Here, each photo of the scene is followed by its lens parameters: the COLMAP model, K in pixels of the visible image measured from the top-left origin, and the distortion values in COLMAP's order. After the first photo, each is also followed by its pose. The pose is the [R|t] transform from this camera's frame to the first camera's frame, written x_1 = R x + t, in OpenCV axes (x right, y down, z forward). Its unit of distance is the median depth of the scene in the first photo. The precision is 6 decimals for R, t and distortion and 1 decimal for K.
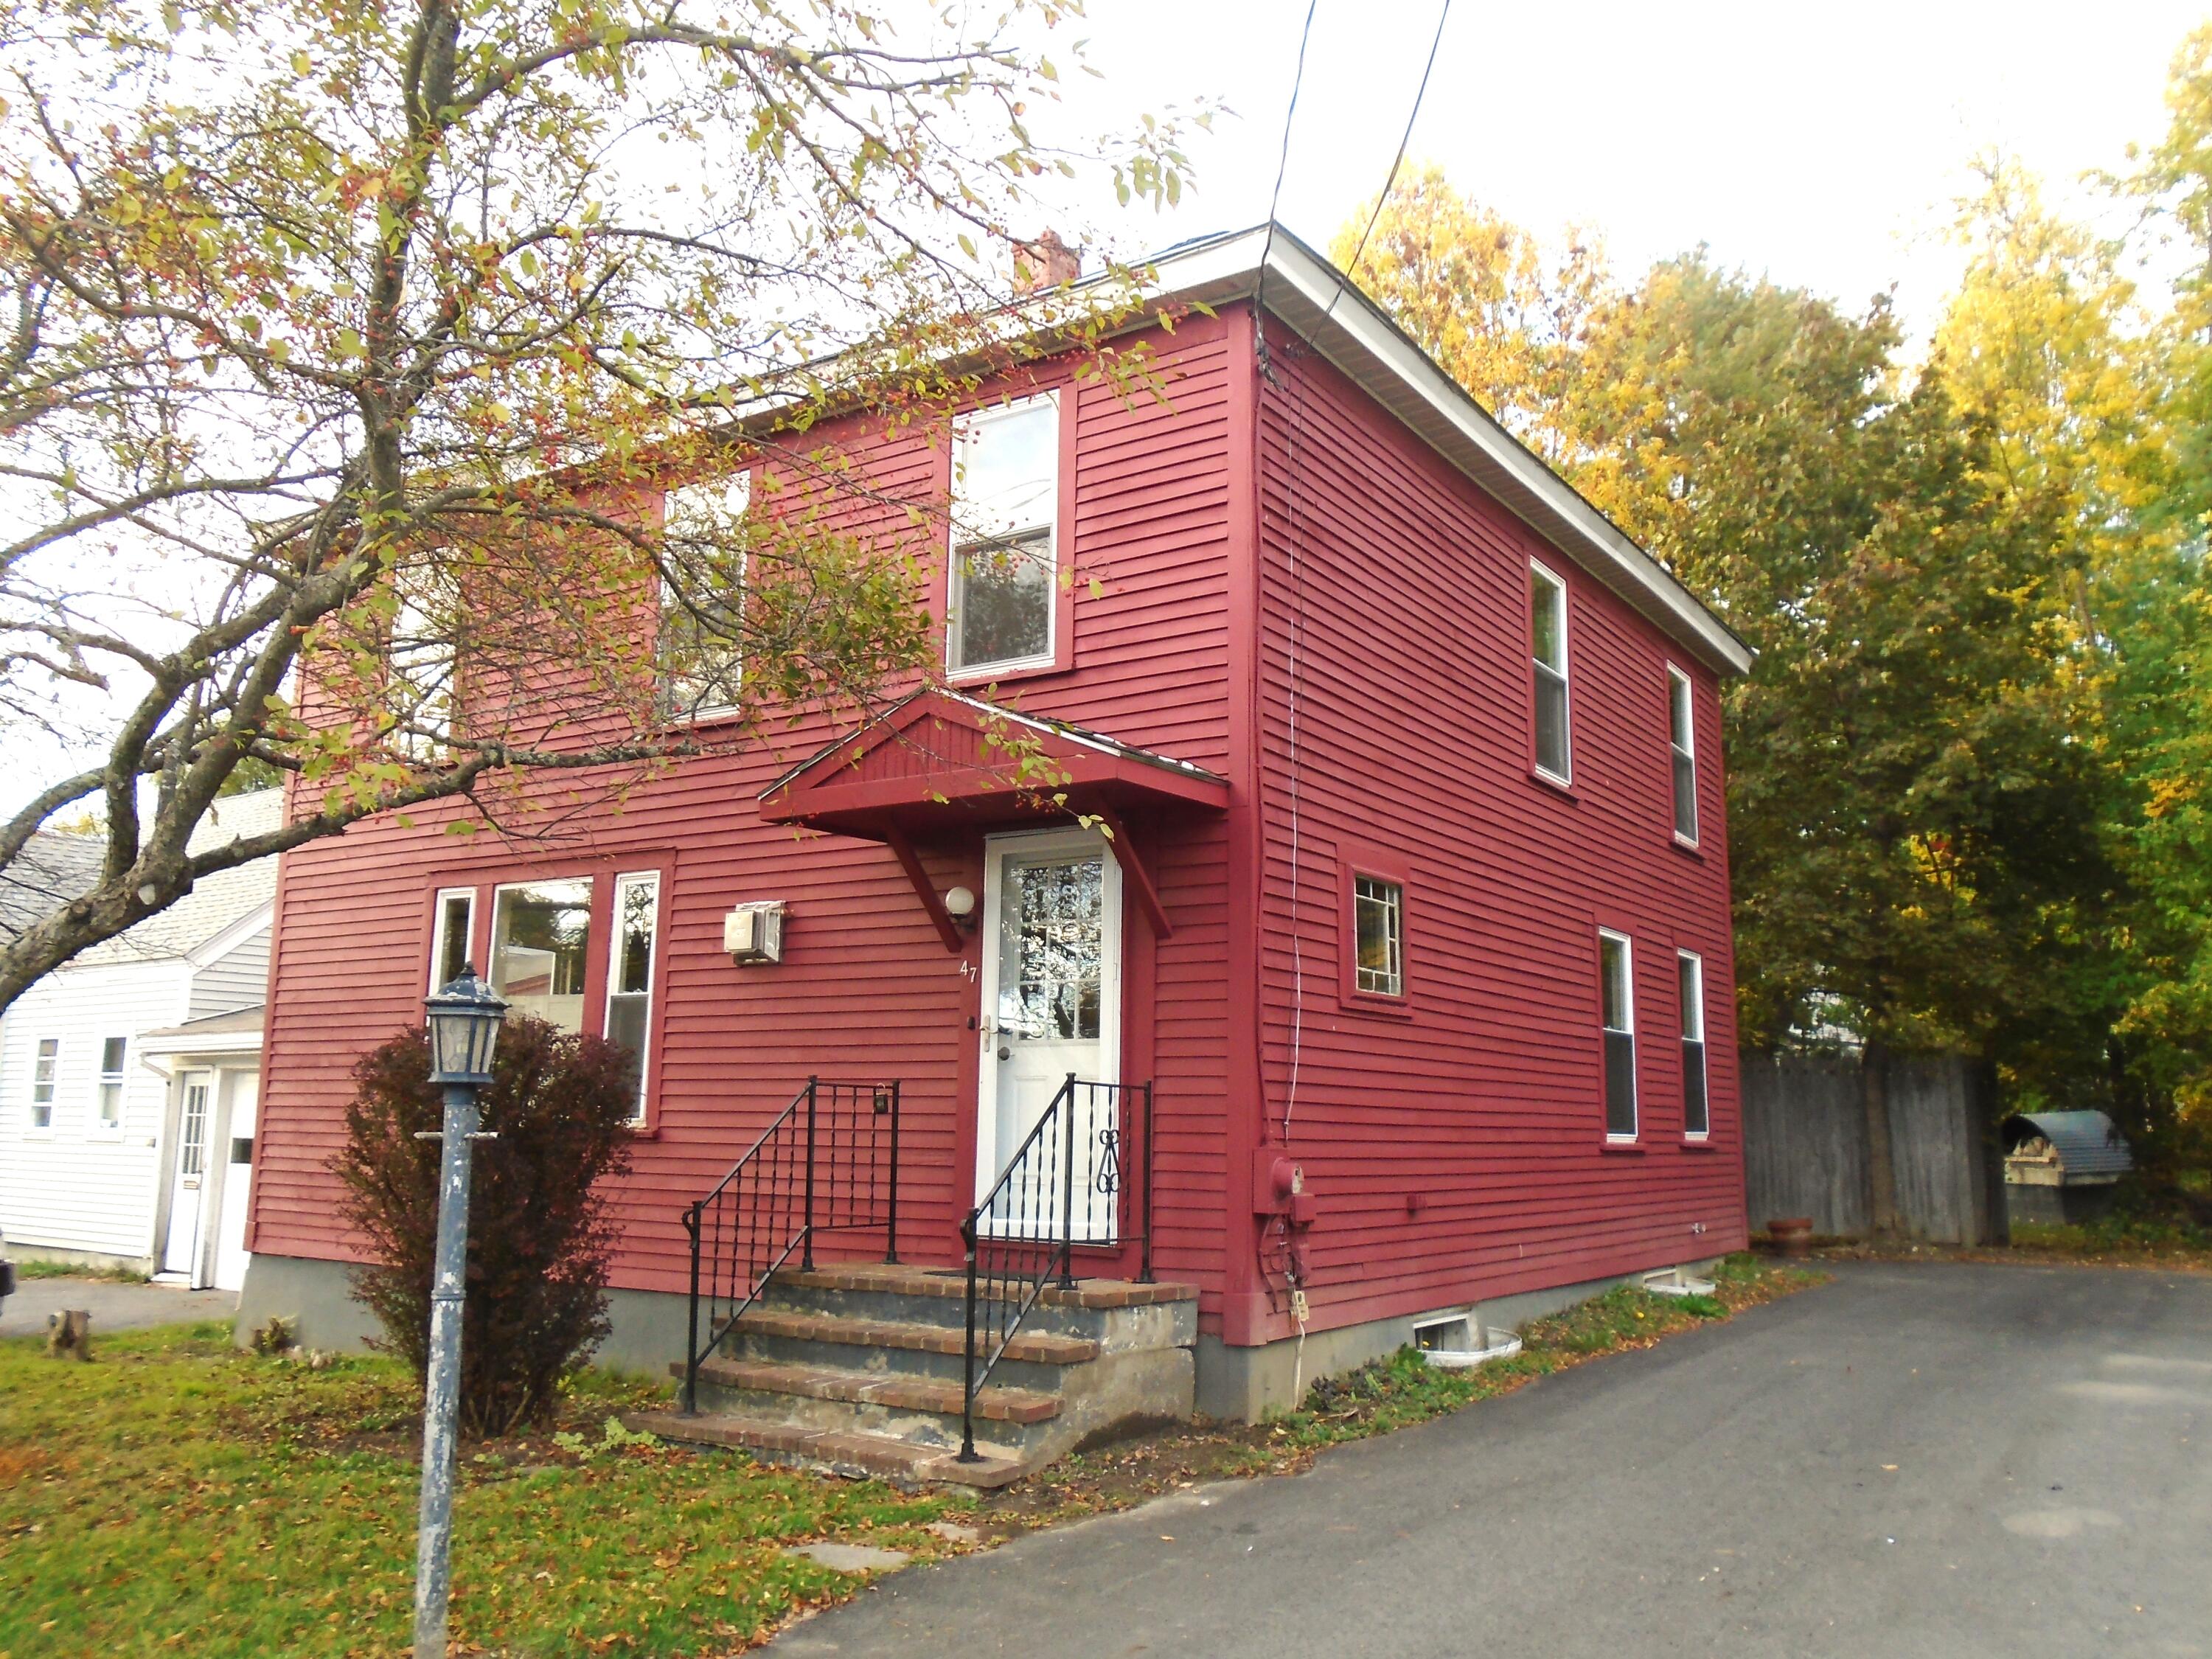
lens RADIAL K [[1725.0, 0, 1099.0], [0, 1725.0, 828.2], [0, 0, 1]] dist [0.000695, -0.000153]
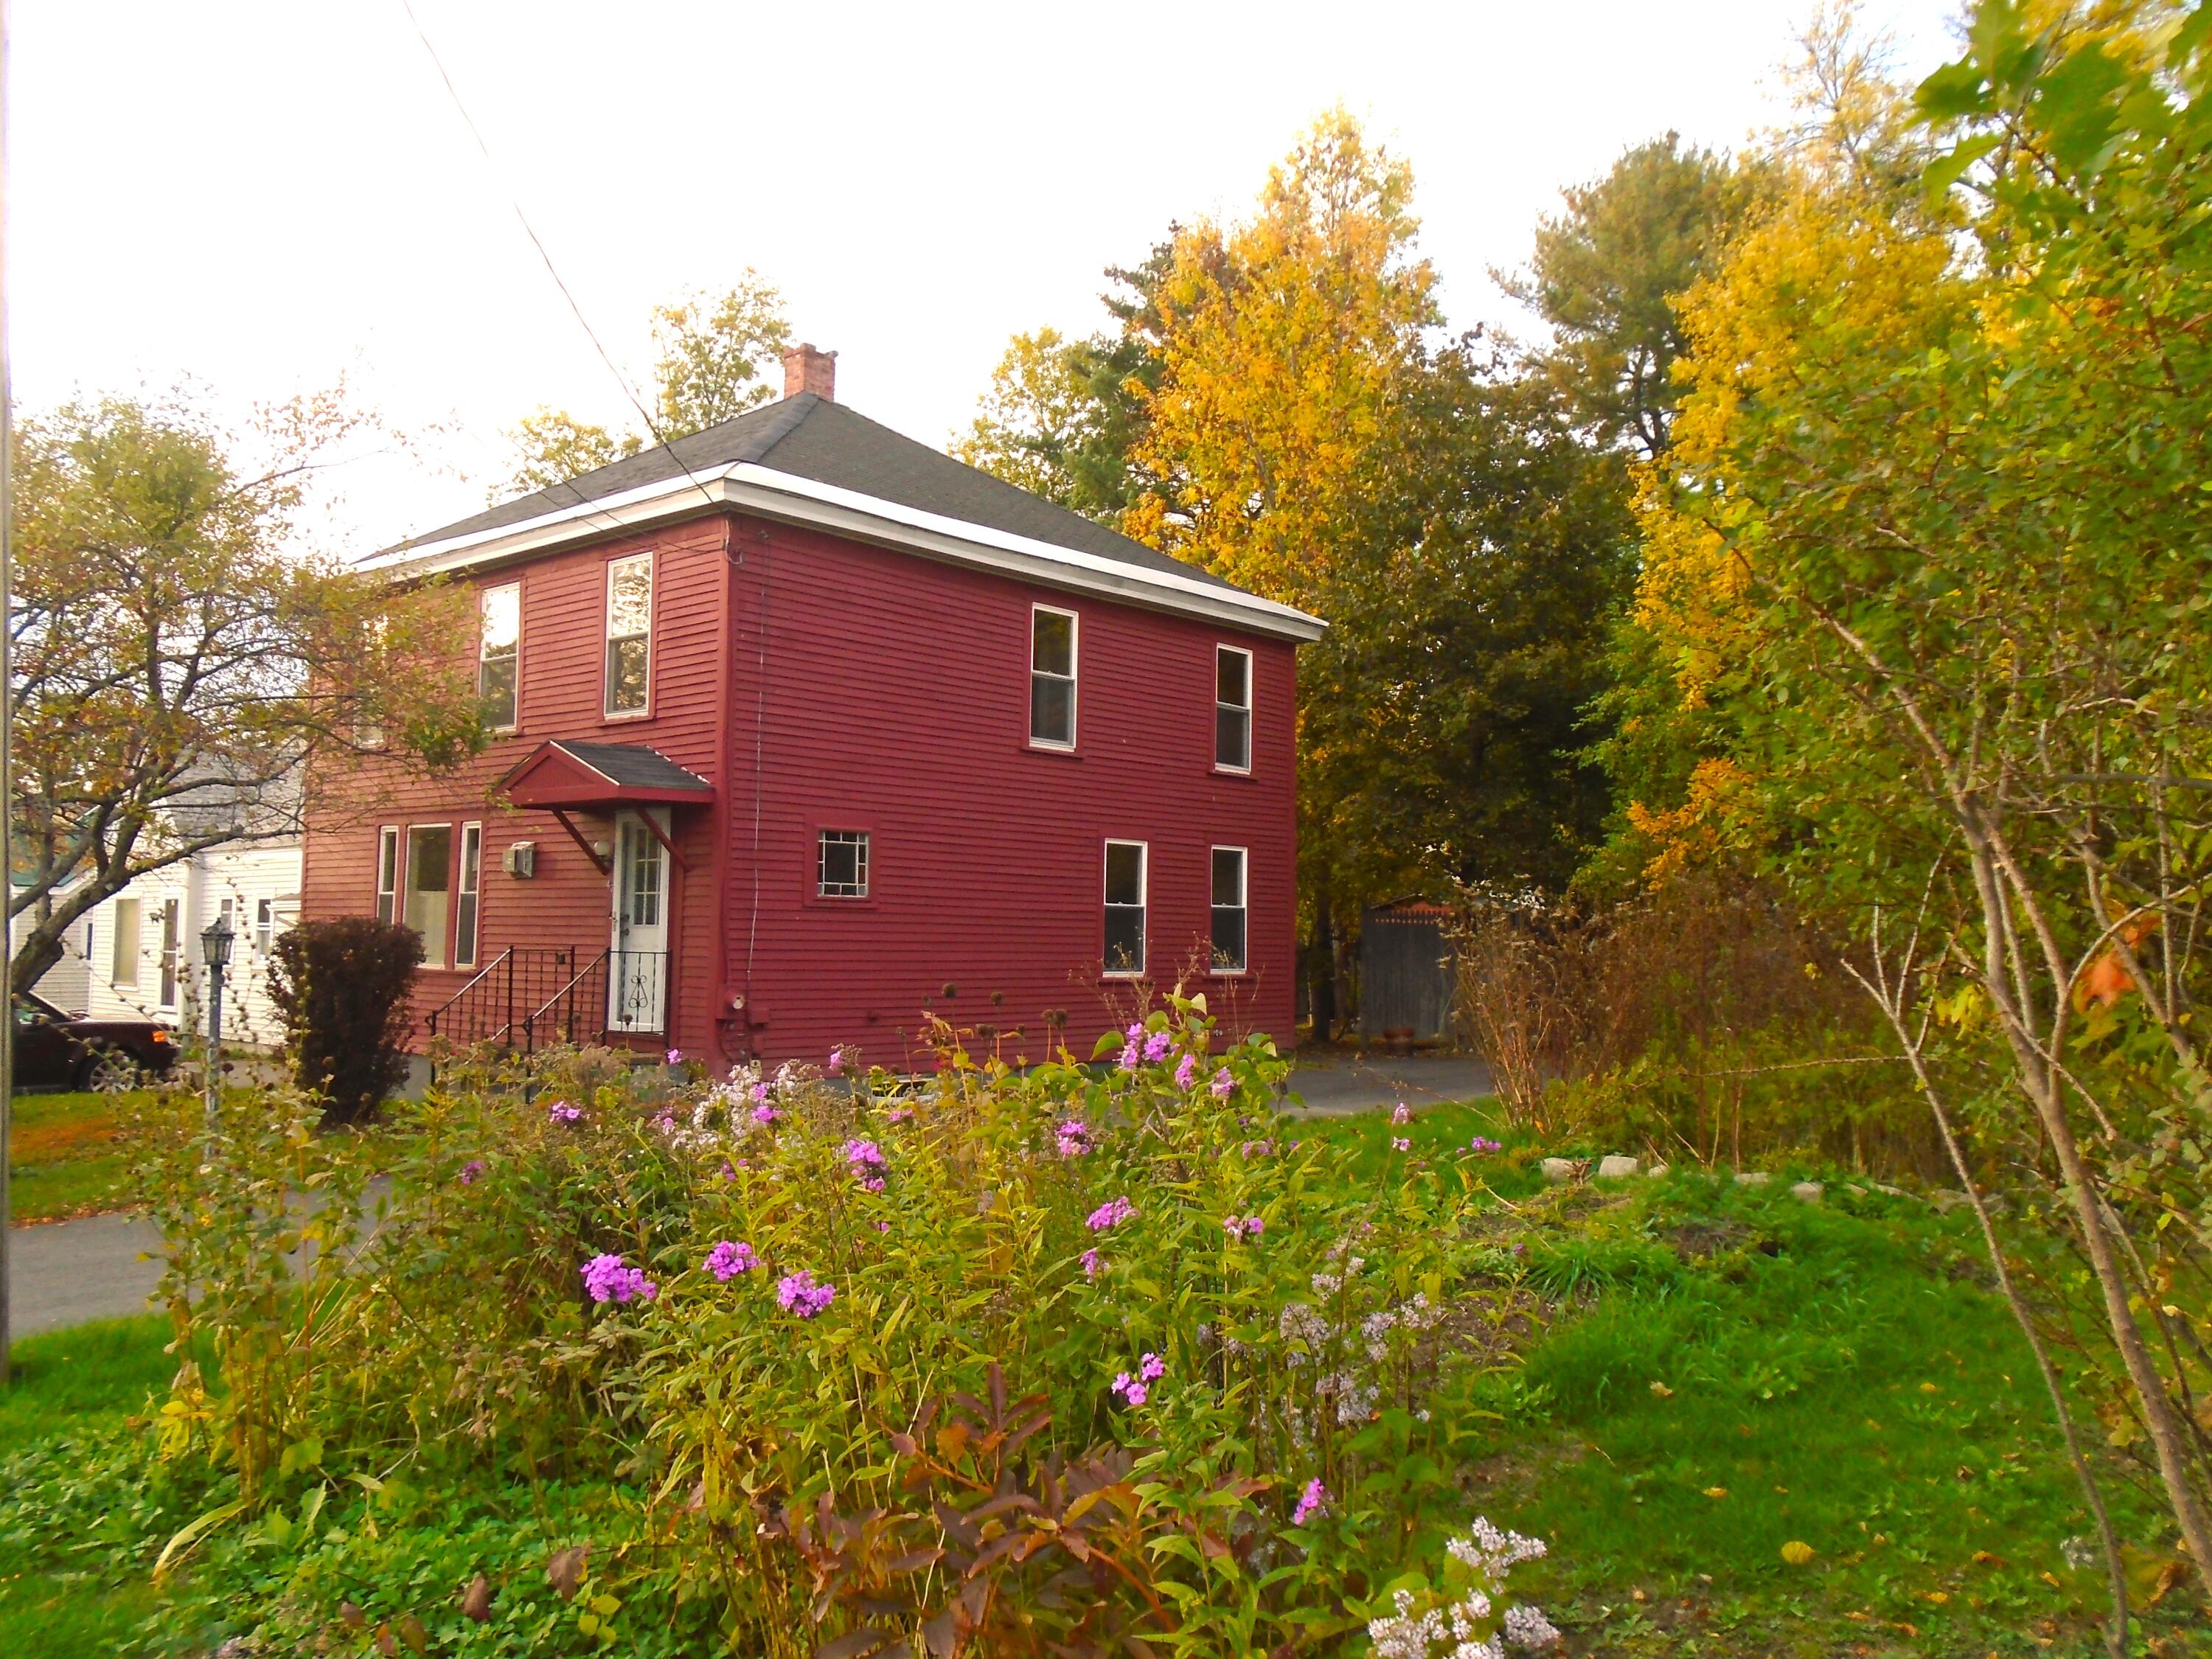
lens RADIAL K [[1725.0, 0, 1099.0], [0, 1725.0, 828.2], [0, 0, 1]] dist [0.000695, -0.000153]
pose [[0.990884, -0.007320, -0.134518, 0.645933], [0.021645, 0.994201, 0.105340, -0.149848], [0.132967, -0.107291, 0.985296, -0.671796]]
